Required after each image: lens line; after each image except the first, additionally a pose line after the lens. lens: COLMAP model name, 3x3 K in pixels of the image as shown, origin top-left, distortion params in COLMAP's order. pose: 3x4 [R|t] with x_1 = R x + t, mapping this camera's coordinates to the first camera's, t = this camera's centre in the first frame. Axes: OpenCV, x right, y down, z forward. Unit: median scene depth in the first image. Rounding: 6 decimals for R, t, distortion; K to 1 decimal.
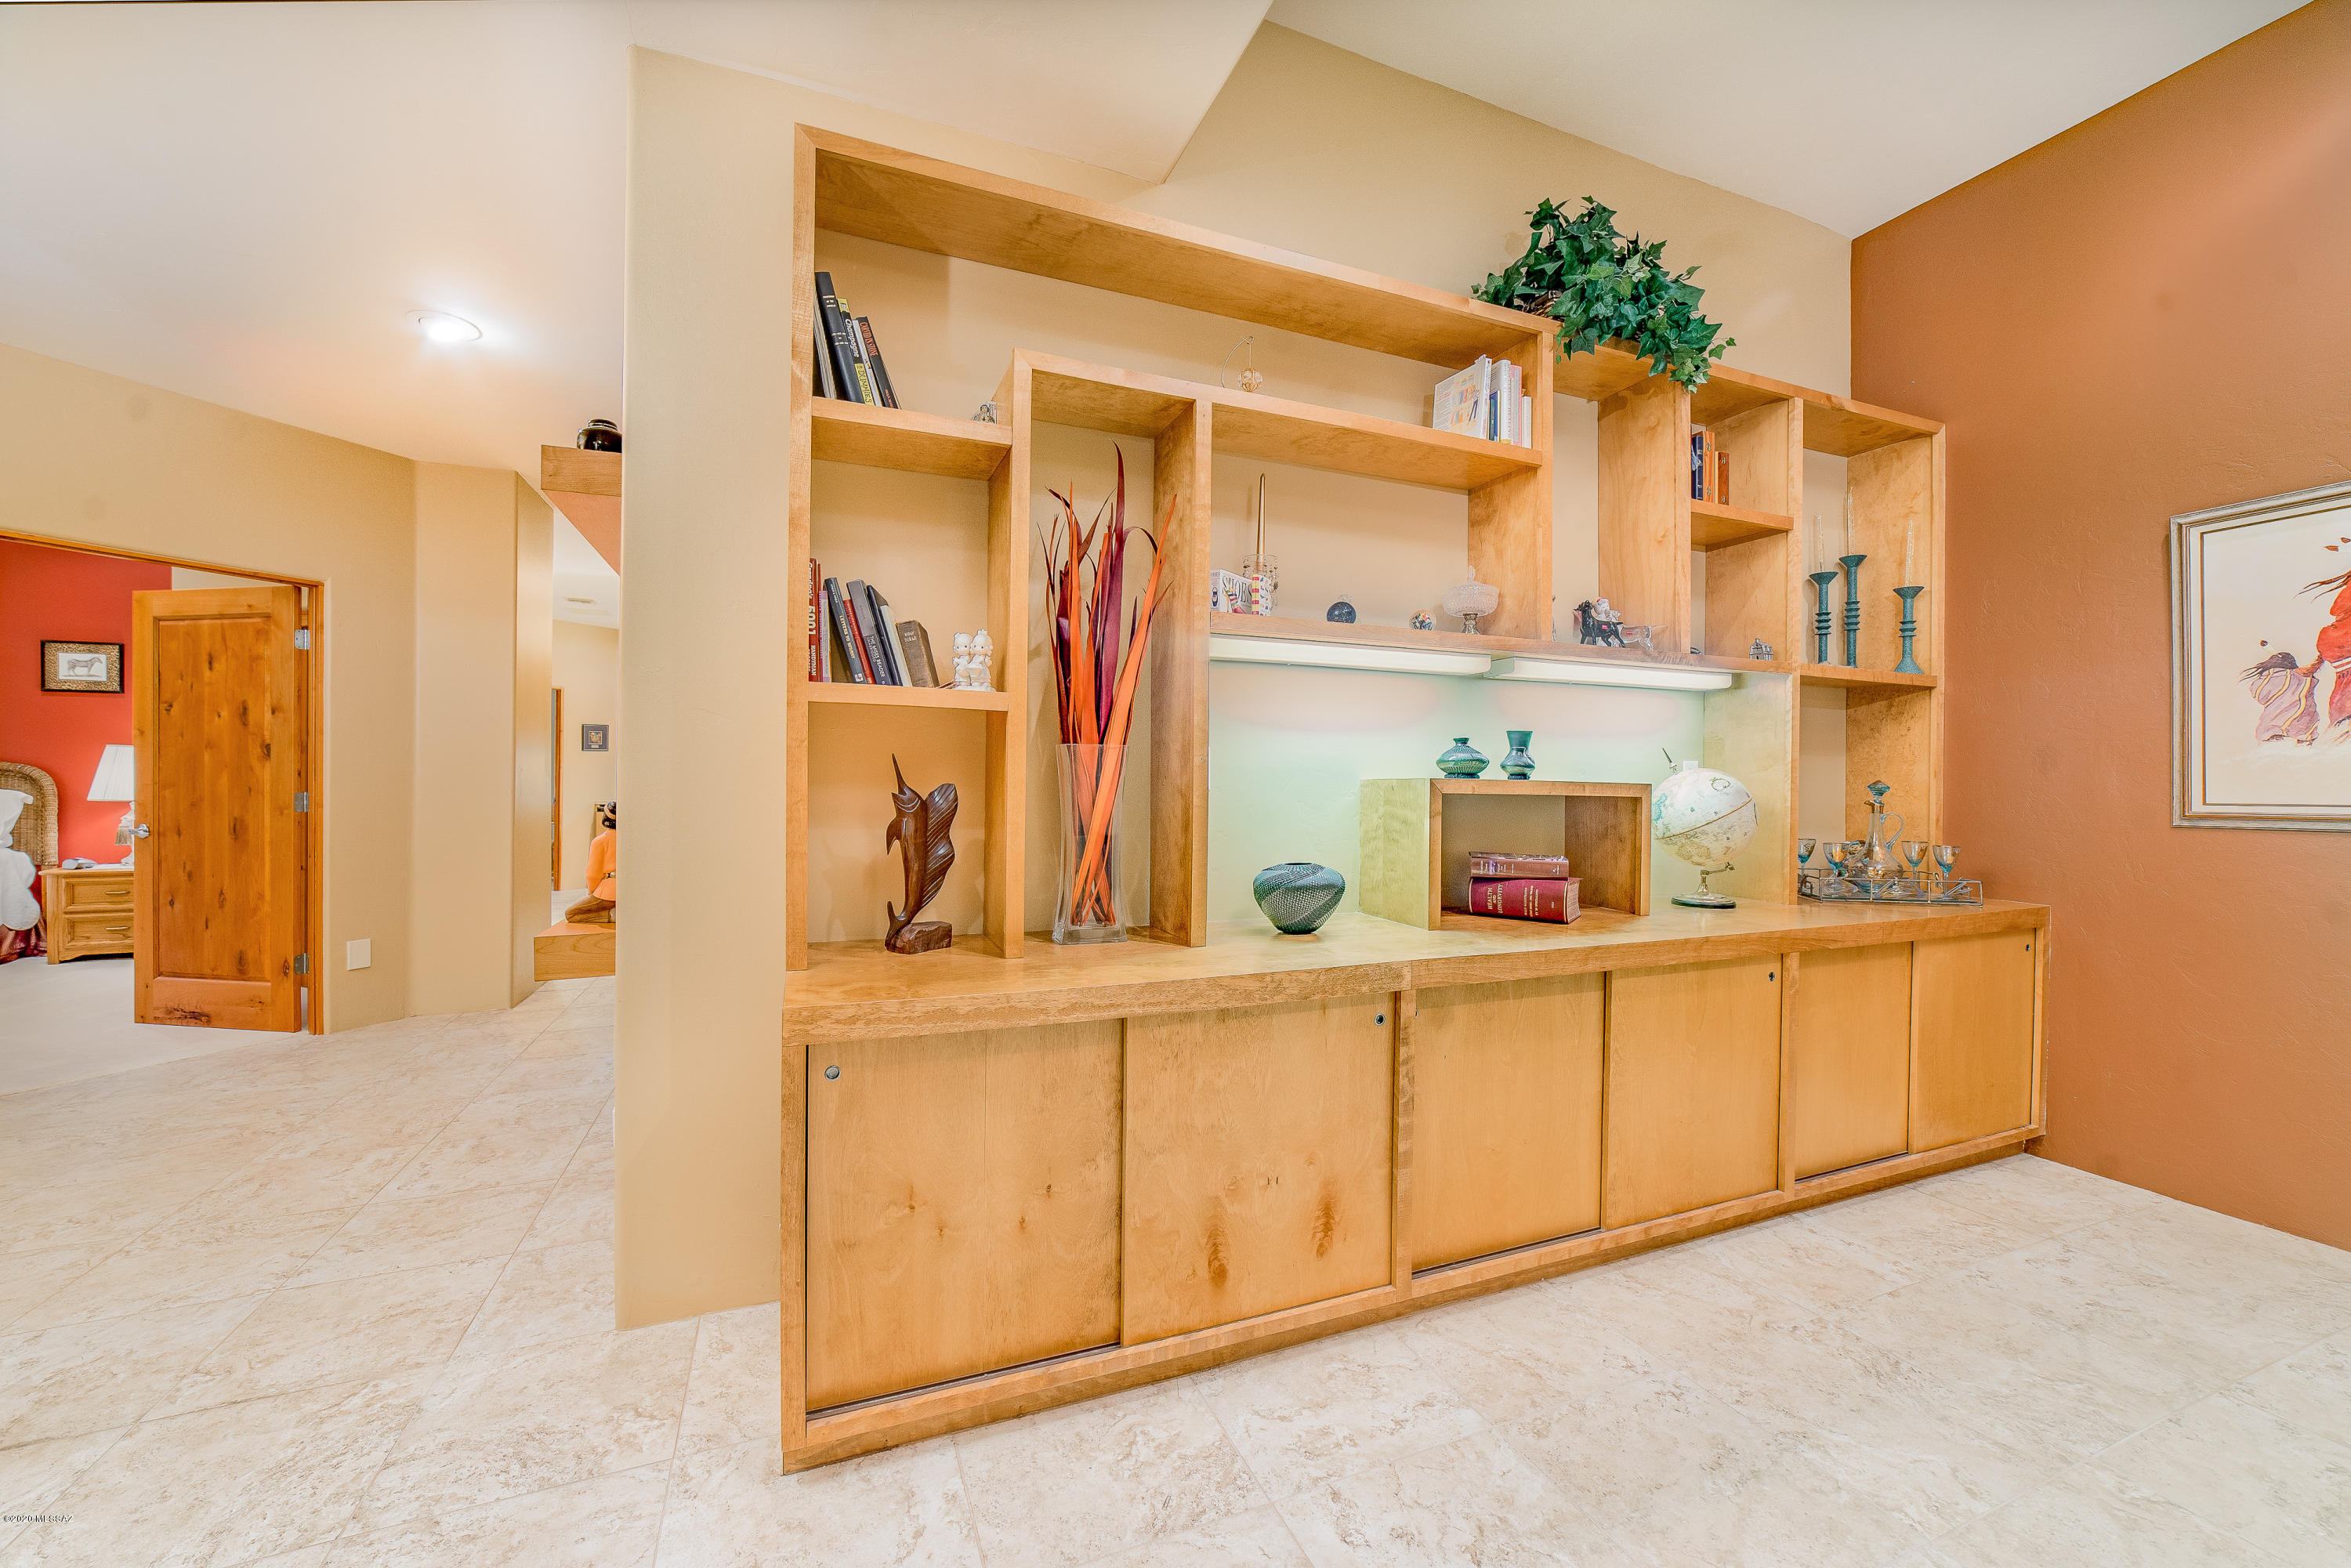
lens RADIAL K [[902.5, 0, 1180.5], [0, 902.5, 798.1], [0, 0, 1]] dist [0.003205, 0.000426]
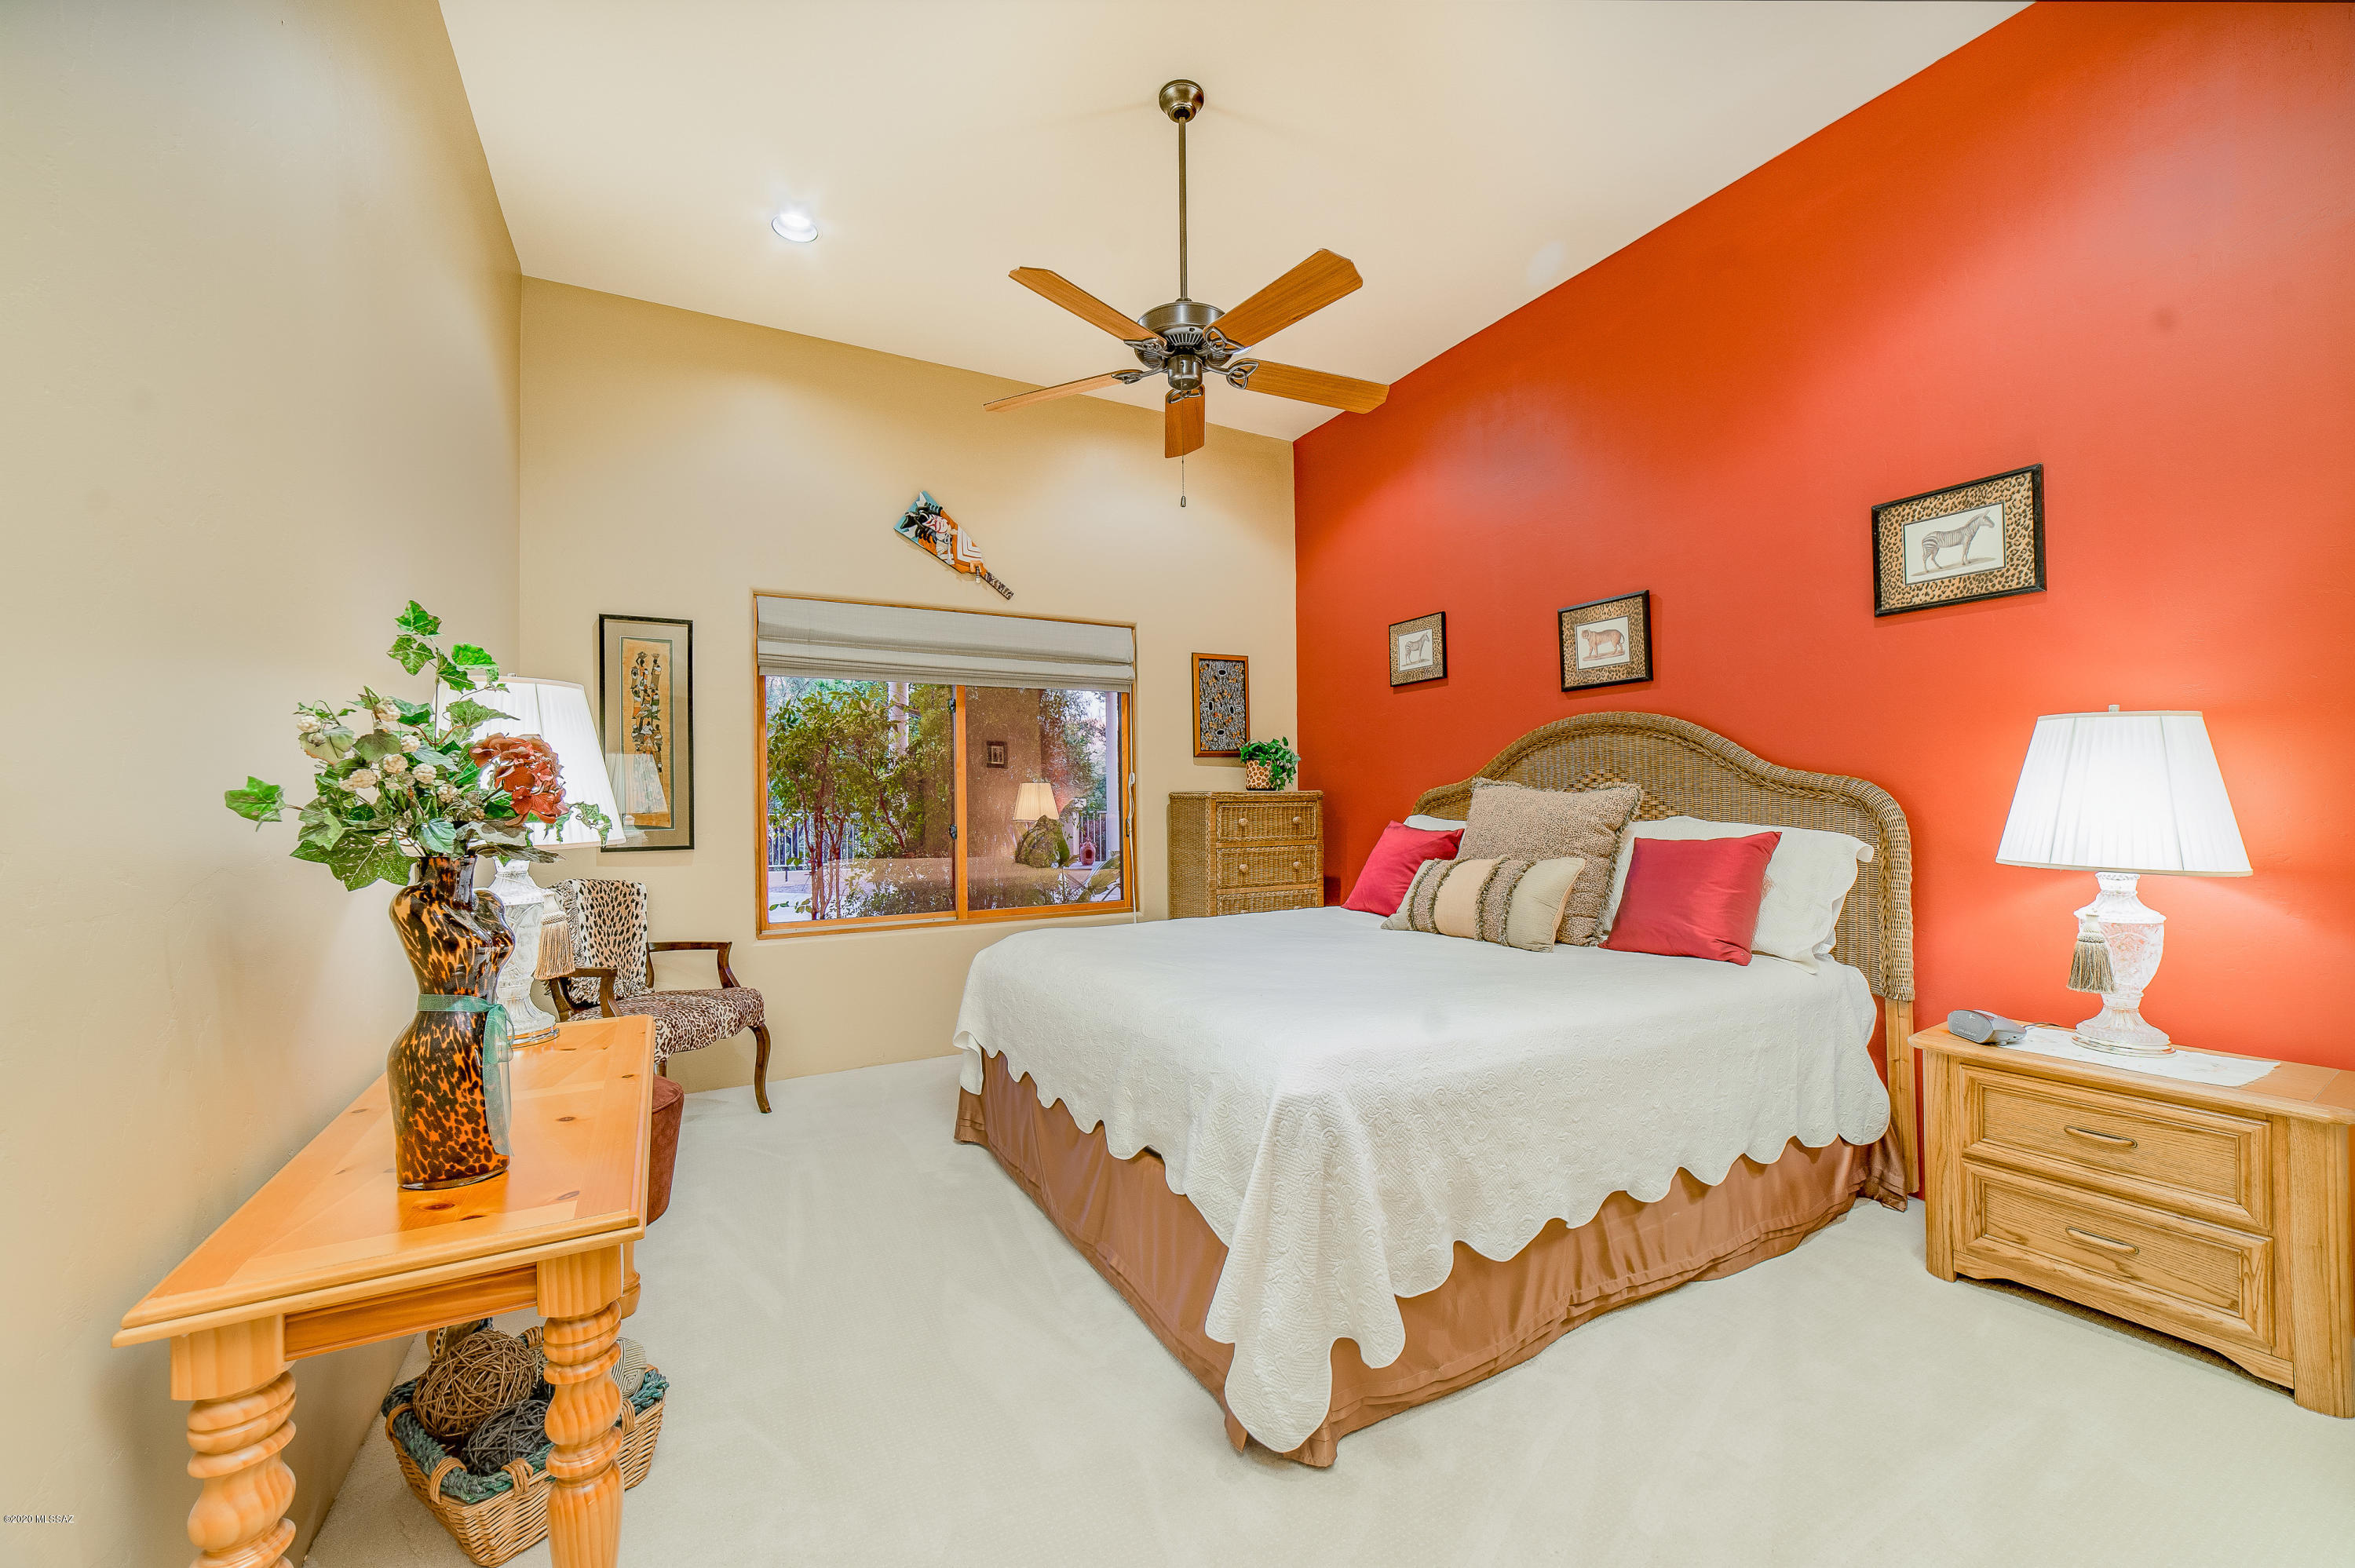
lens RADIAL K [[904.0, 0, 1179.1], [0, 904.0, 795.2], [0, 0, 1]] dist [0.003205, 0.000426]
pose [[0.123767, -0.011368, -0.992246, -0.852958], [0.007034, 0.999919, -0.010578, -0.024877], [0.992286, -0.005670, 0.123837, 0.598364]]
